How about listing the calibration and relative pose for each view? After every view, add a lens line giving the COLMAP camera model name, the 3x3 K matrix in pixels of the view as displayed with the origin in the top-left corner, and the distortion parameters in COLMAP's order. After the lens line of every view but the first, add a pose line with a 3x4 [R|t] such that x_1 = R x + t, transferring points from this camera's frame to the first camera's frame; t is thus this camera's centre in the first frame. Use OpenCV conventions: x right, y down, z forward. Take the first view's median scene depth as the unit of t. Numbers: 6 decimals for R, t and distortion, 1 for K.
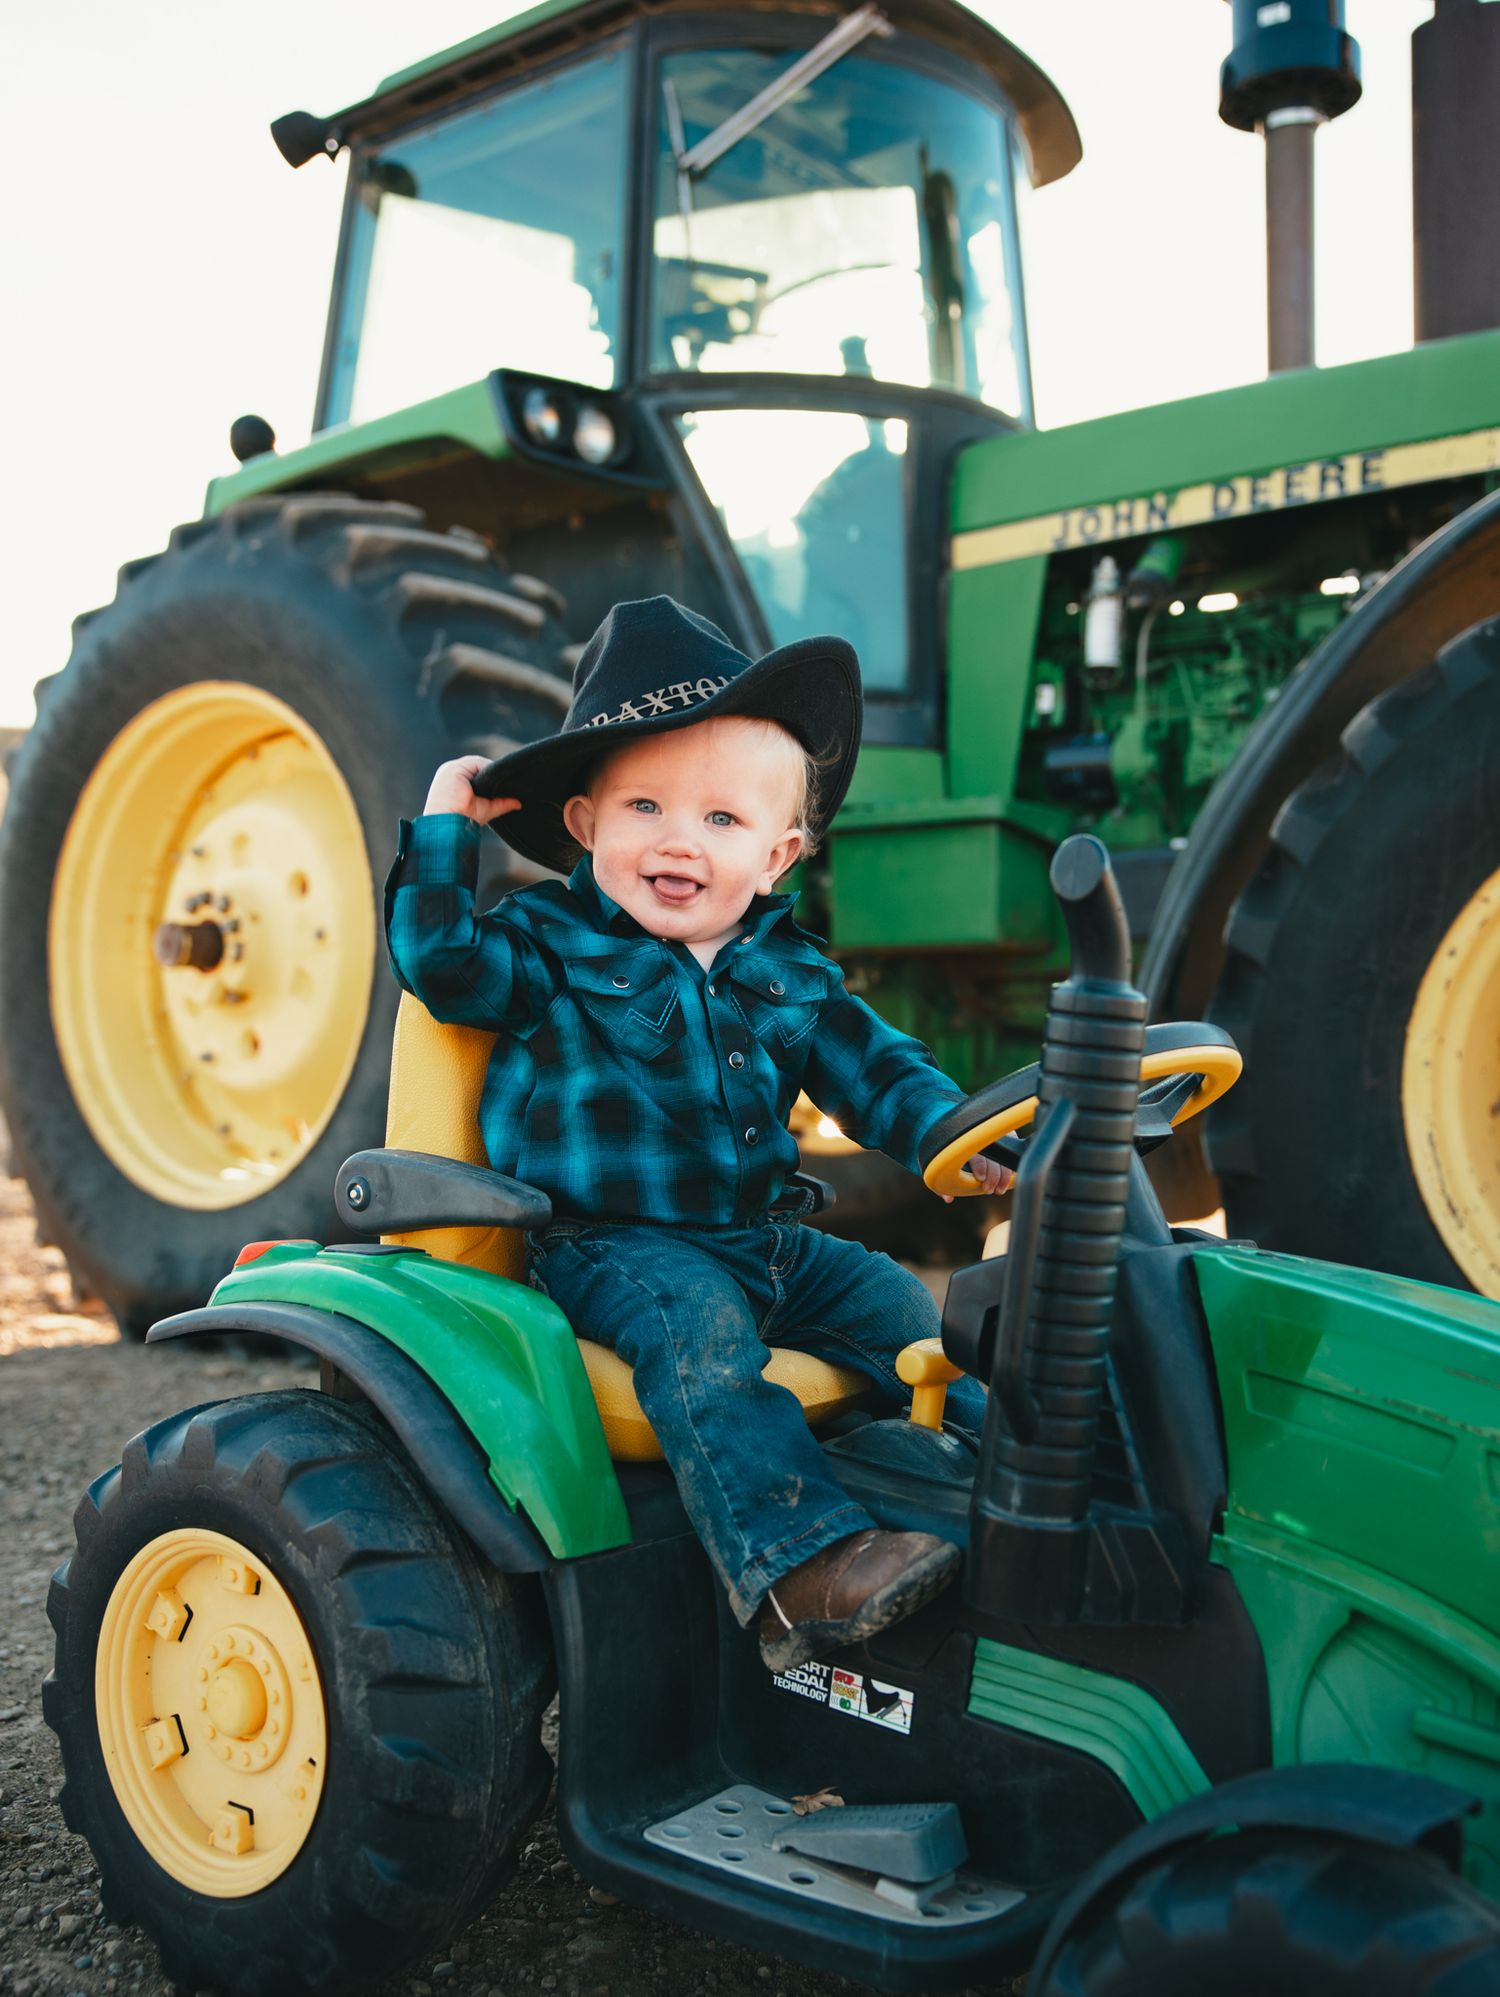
lens RADIAL K [[1769.4, 0, 750.7], [0, 1769.4, 995.3], [0, 0, 1]] dist [-0.007215, 0.051816]
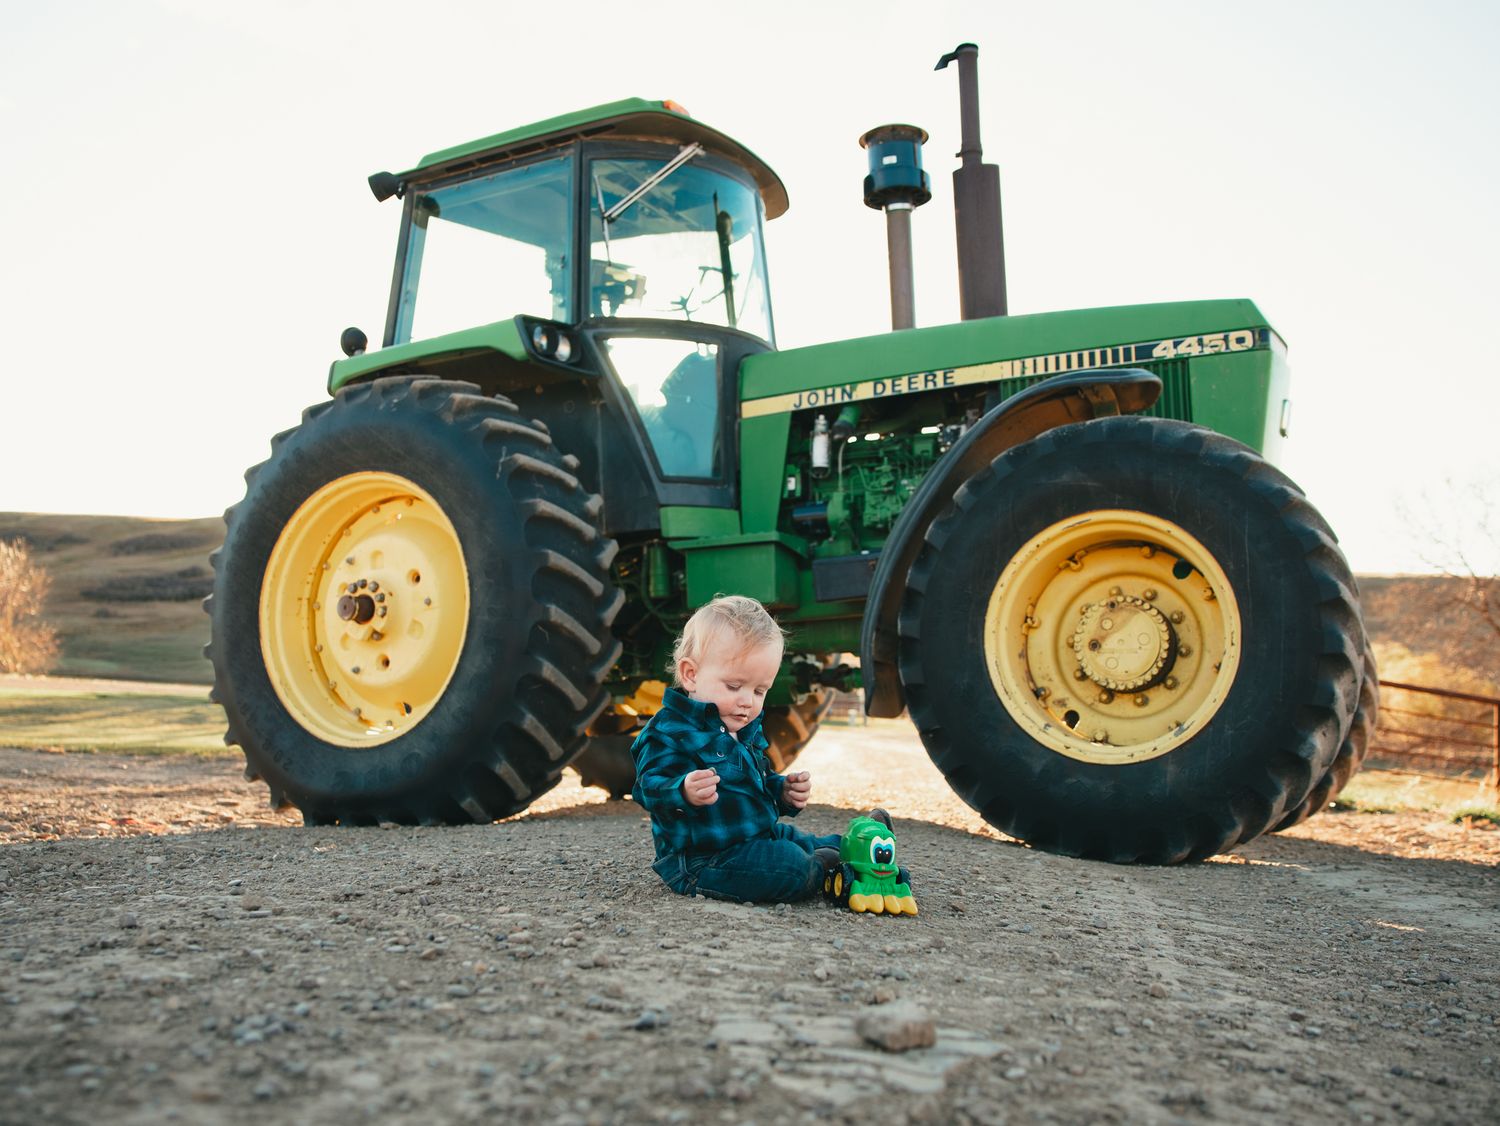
lens RADIAL K [[1003.5, 0, 747.1], [0, 1003.5, 565.9], [0, 0, 1]] dist [-0.005716, -0.001679]
pose [[0.989331, -0.004111, 0.145626, -0.050247], [0.016668, 0.996232, -0.085112, 0.021068], [-0.144727, 0.086631, 0.985672, -0.102627]]
